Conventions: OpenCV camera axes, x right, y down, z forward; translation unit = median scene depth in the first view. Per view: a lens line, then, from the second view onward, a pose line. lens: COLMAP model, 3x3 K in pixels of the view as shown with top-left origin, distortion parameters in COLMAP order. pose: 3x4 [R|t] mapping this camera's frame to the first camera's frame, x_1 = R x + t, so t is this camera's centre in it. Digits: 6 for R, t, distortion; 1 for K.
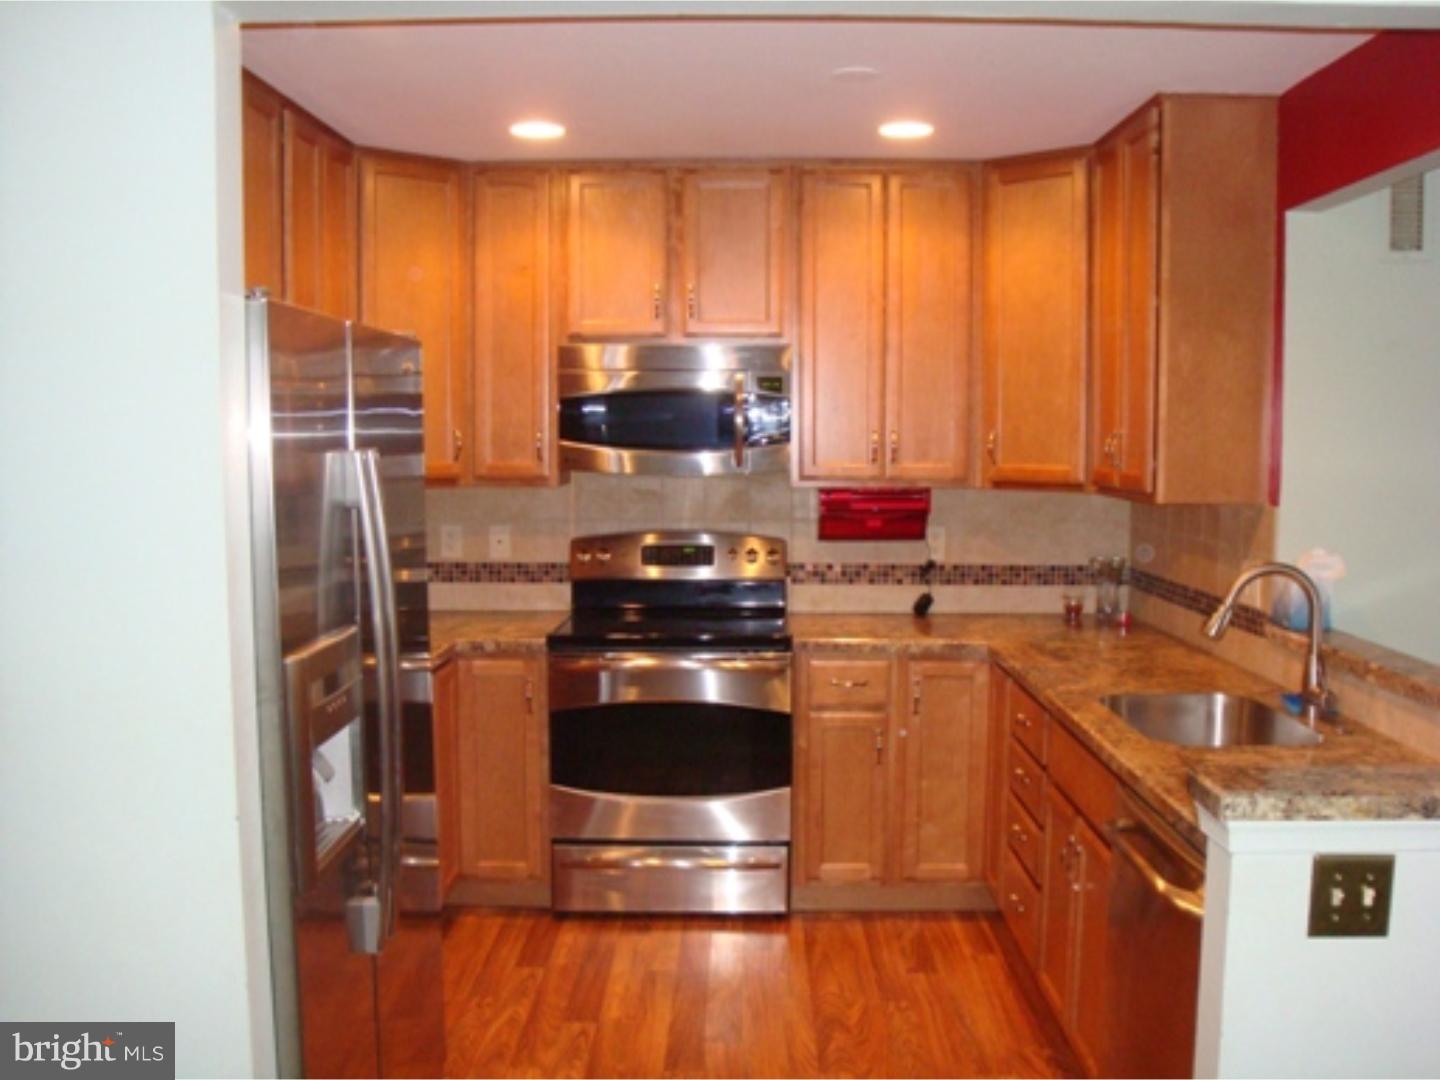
lens RADIAL K [[1301.0, 0, 741.5], [0, 1301.0, 540.0], [0, 0, 1]] dist [-0.170790, 0.191271]
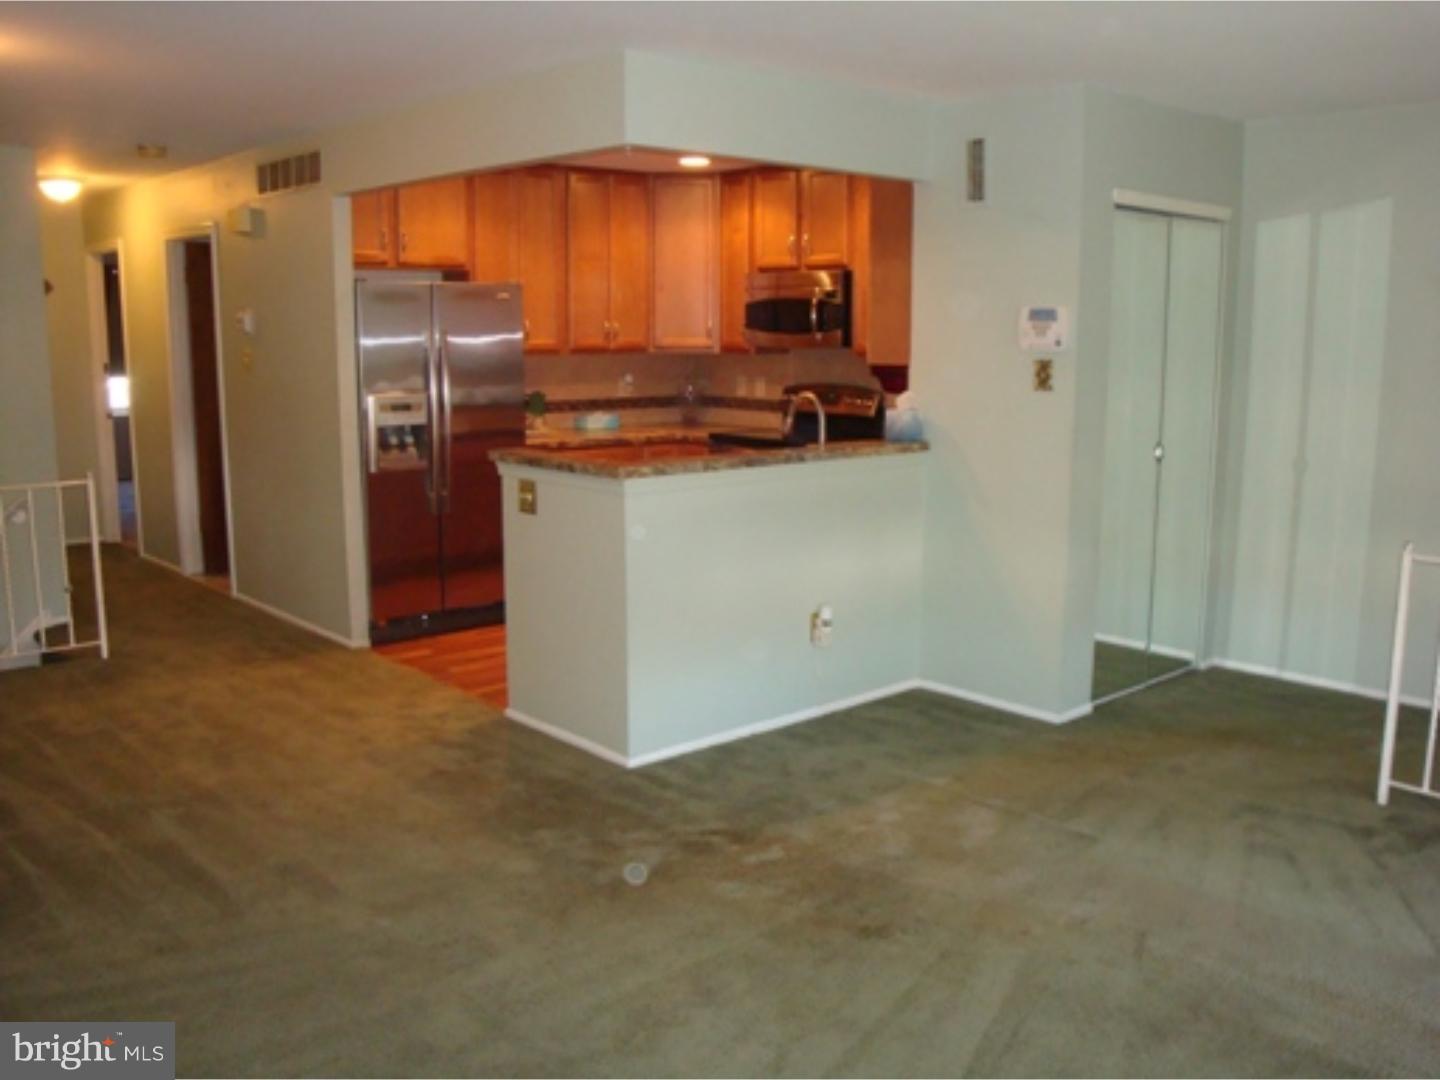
lens RADIAL K [[1301.0, 0, 741.5], [0, 1301.0, 540.0], [0, 0, 1]] dist [-0.170790, 0.191271]
pose [[0.678966, 0.121071, -0.724118, 1.163948], [-0.065075, 0.992351, 0.104901, 0.025599], [0.731280, -0.024102, 0.681651, -0.216185]]
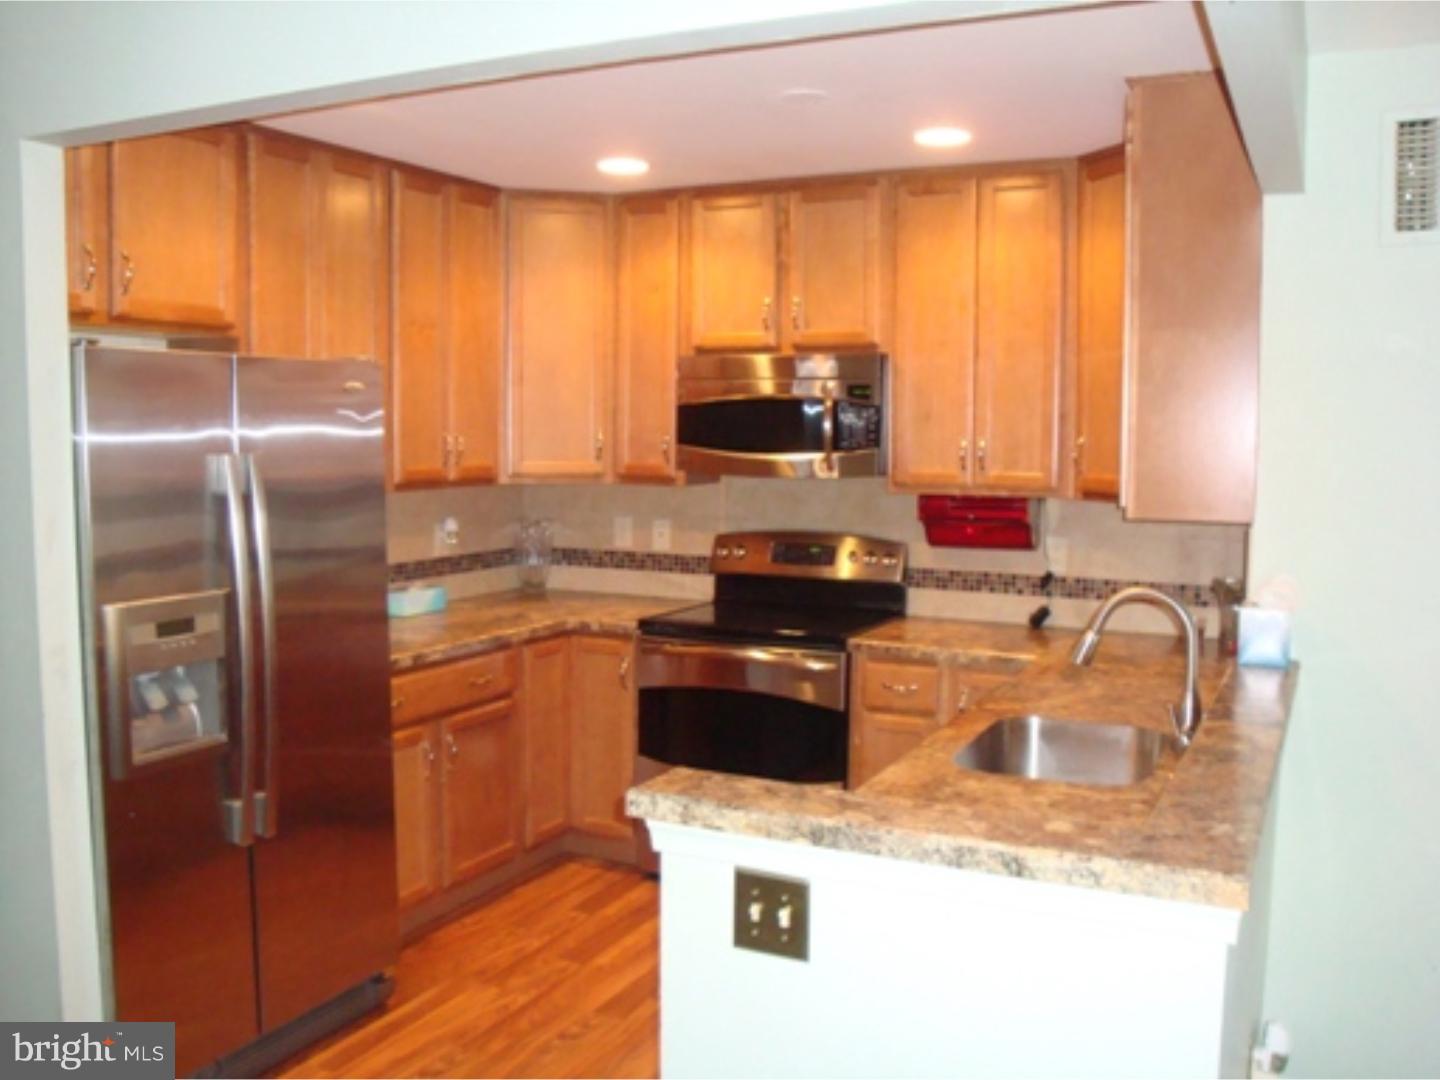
lens RADIAL K [[1301.0, 0, 741.5], [0, 1301.0, 540.0], [0, 0, 1]] dist [-0.170790, 0.191271]
pose [[0.904269, 0.042770, -0.424815, 0.374602], [-0.042693, 0.999041, 0.009707, -0.008294], [0.424823, 0.009359, 0.905228, 0.030575]]
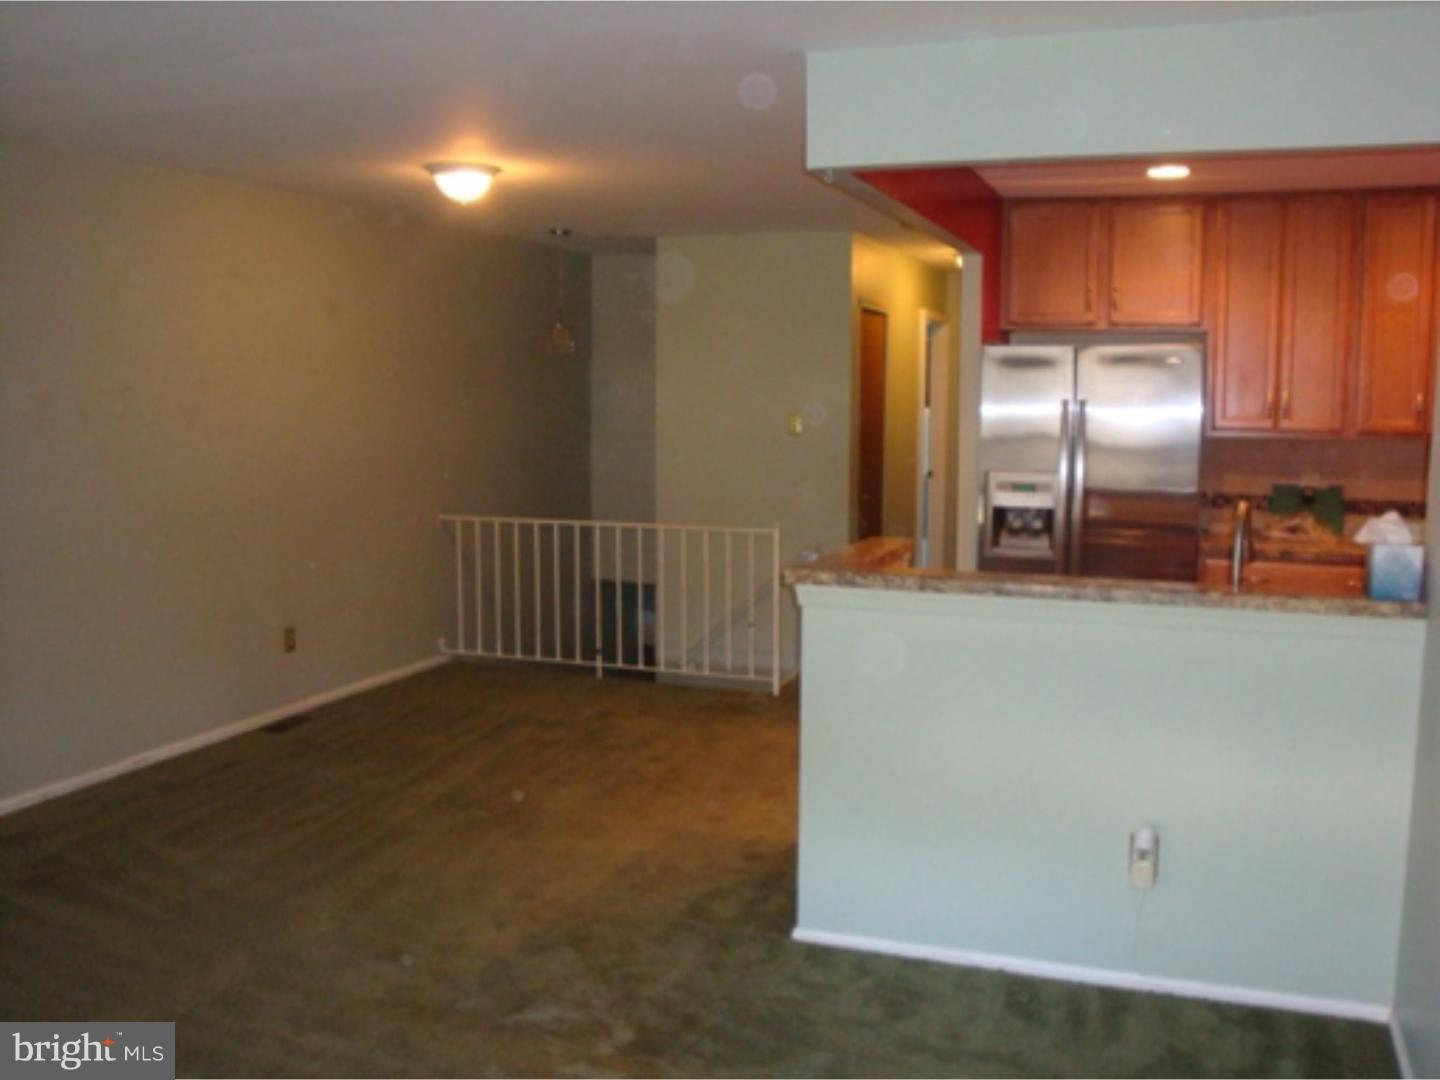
lens RADIAL K [[1301.0, 0, 741.5], [0, 1301.0, 540.0], [0, 0, 1]] dist [-0.170790, 0.191271]
pose [[-0.336728, 0.105126, -0.935715, 1.137962], [-0.085680, 0.986205, 0.141631, -0.051021], [0.937696, 0.127863, -0.323076, 0.648423]]
